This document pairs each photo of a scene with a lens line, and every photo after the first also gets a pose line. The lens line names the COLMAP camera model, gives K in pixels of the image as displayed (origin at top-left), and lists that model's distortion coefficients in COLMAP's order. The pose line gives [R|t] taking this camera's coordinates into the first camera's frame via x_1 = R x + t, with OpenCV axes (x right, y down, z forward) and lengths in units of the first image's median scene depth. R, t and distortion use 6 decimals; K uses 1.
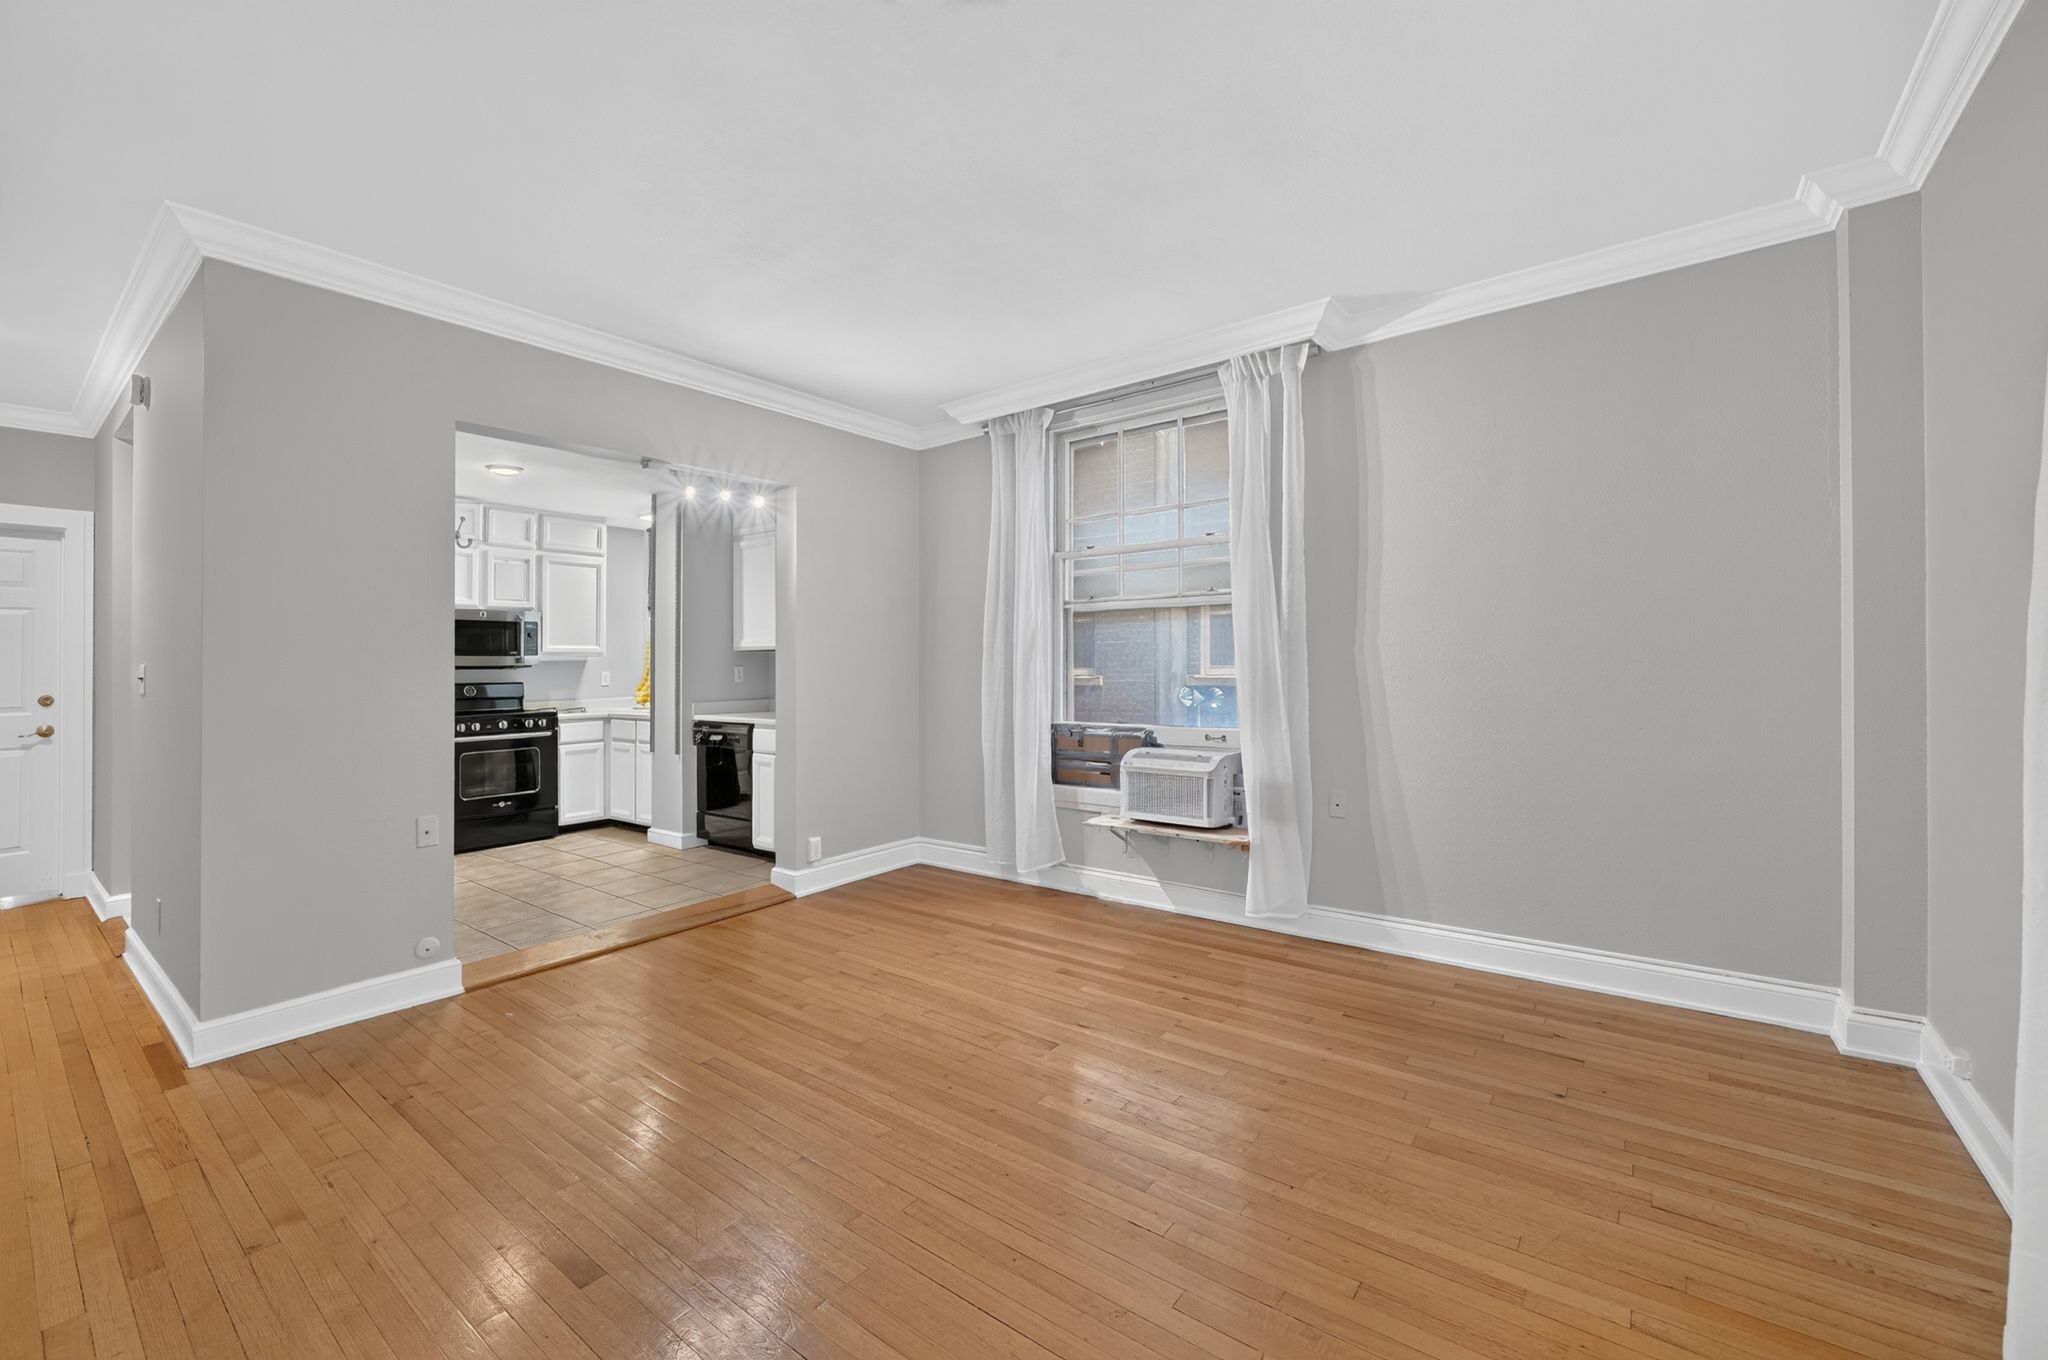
lens RADIAL K [[831.0, 0, 982.9], [0, 831.0, 647.4], [0, 0, 1]] dist [0.001156, -0.000053]
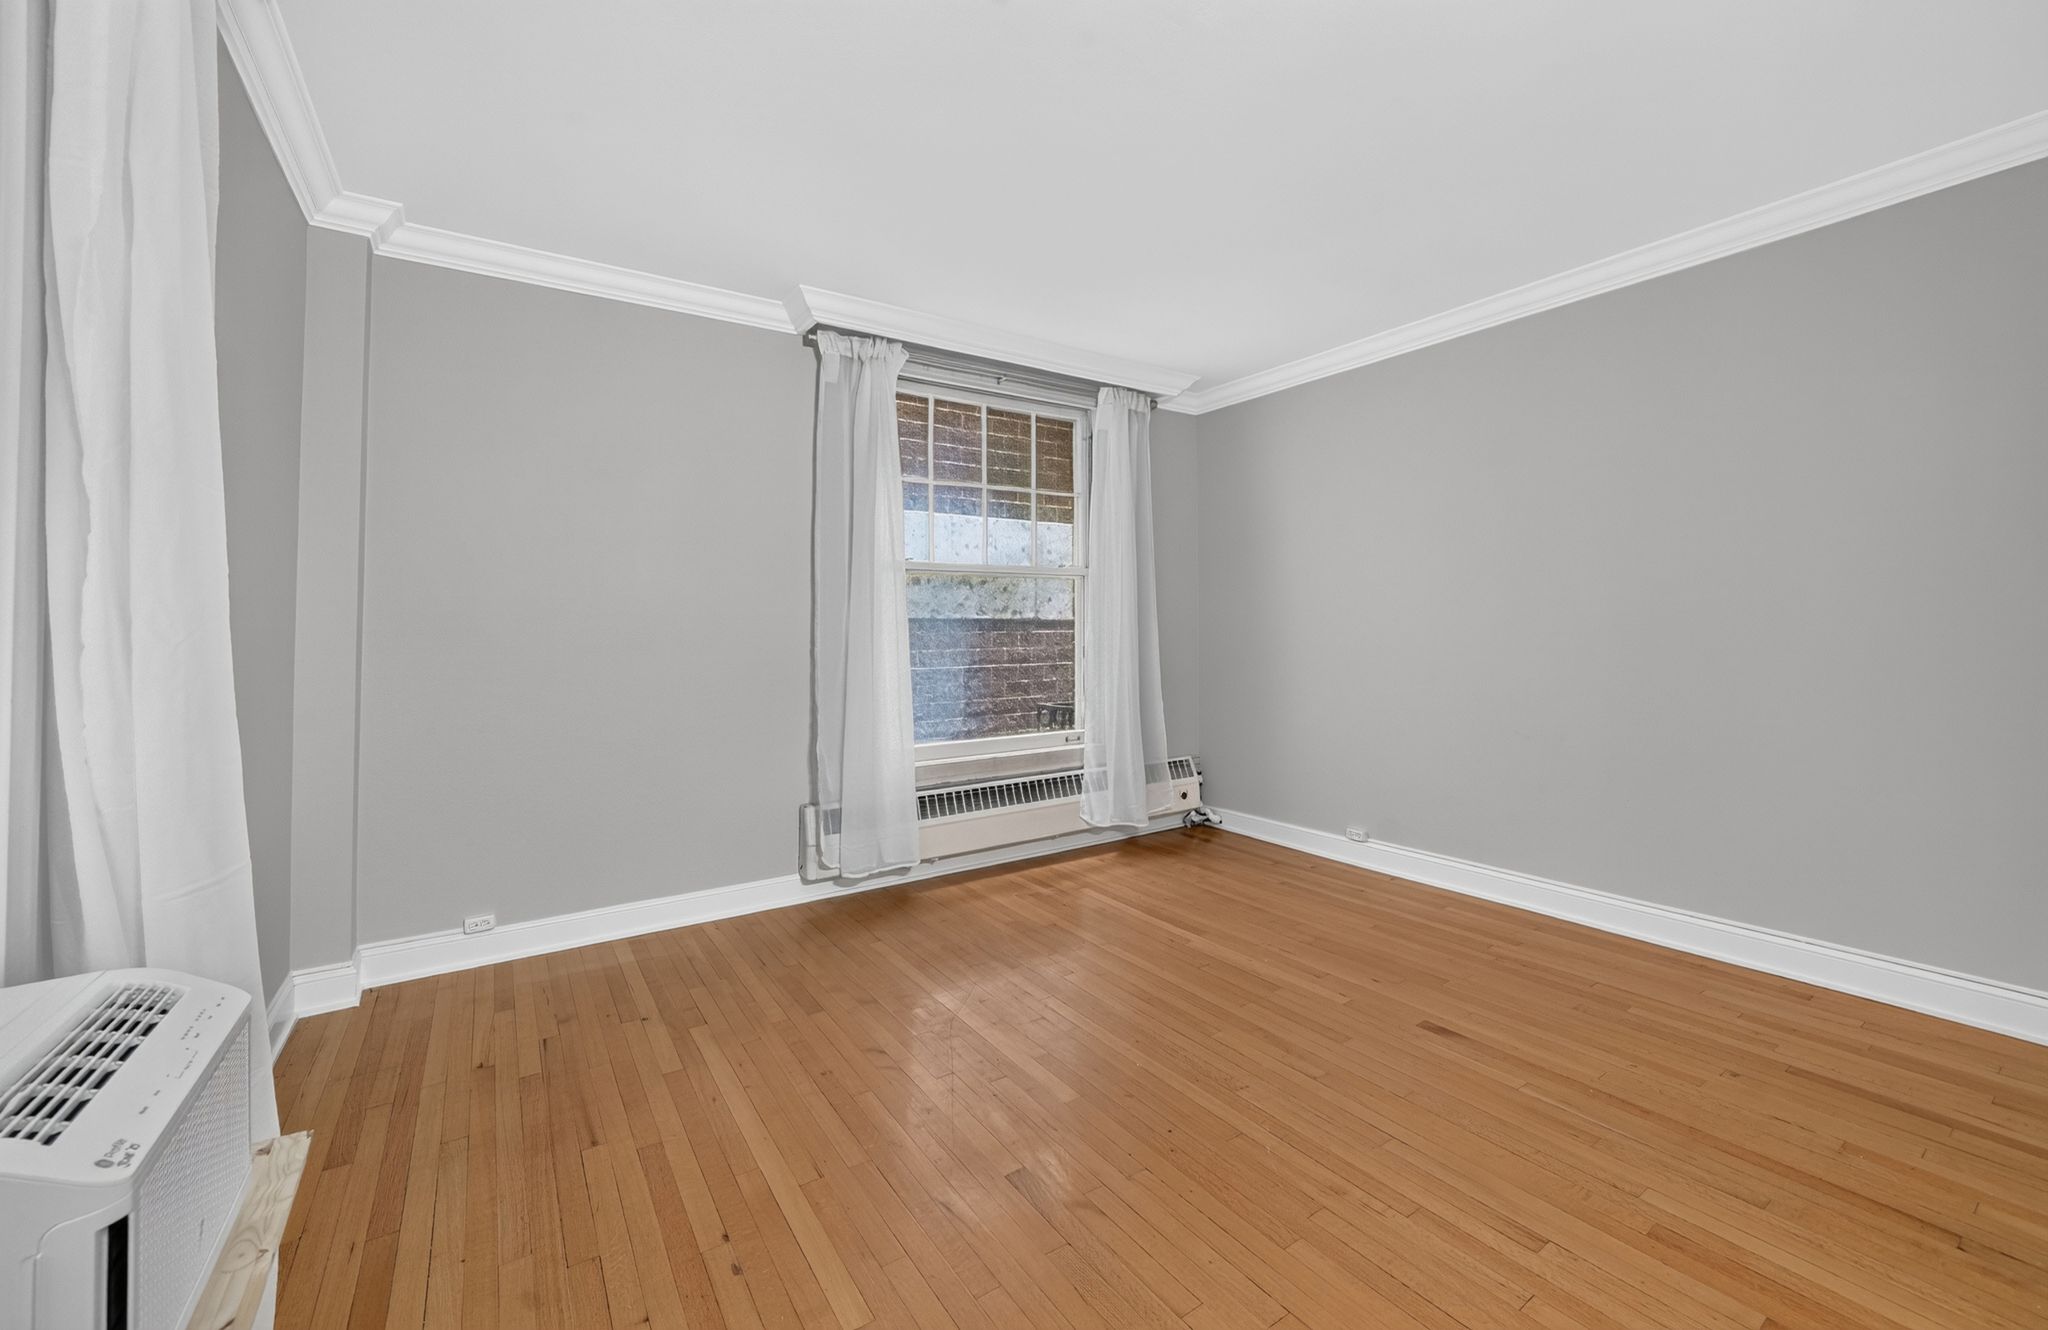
lens RADIAL K [[814.9, 0, 1033.7], [0, 814.9, 608.7], [0, 0, 1]] dist [-0.017739, 0.000086]
pose [[-0.957097, 0.024354, 0.288743, -0.066823], [0.011108, 0.998813, -0.047426, 0.013815], [-0.289555, -0.042183, -0.956231, 0.820879]]
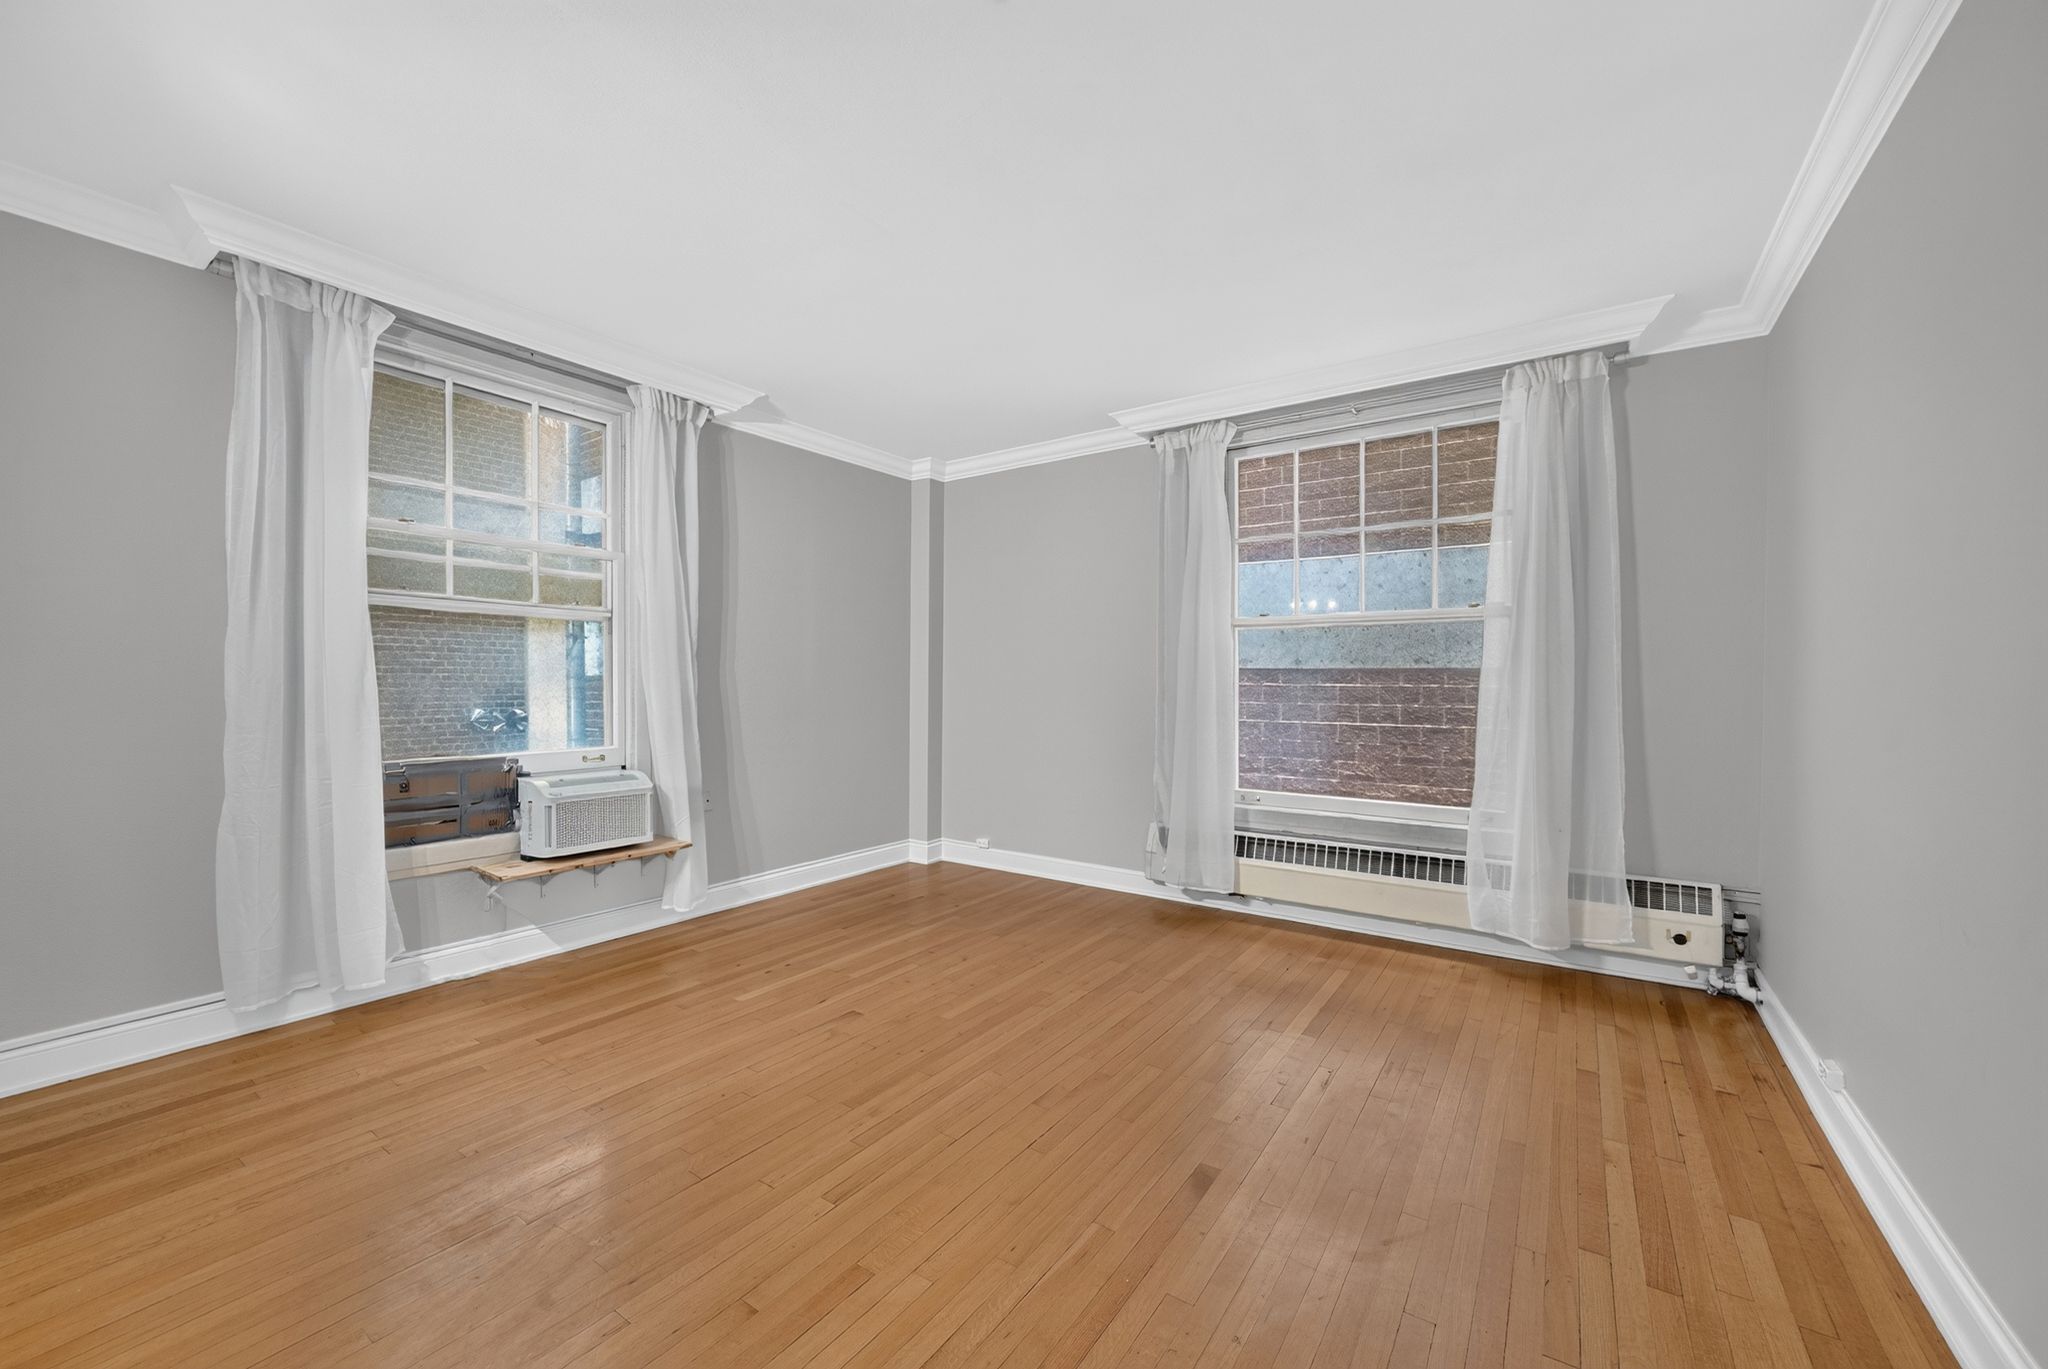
lens RADIAL K [[793.1, 0, 1027.9], [0, 793.1, 695.0], [0, 0, 1]] dist [-0.016284, -0.000042]
pose [[-0.073369, -0.002467, 0.997302, -0.501531], [-0.028361, 0.999598, 0.000386, 0.015037], [-0.996902, -0.028256, -0.073409, 0.417359]]
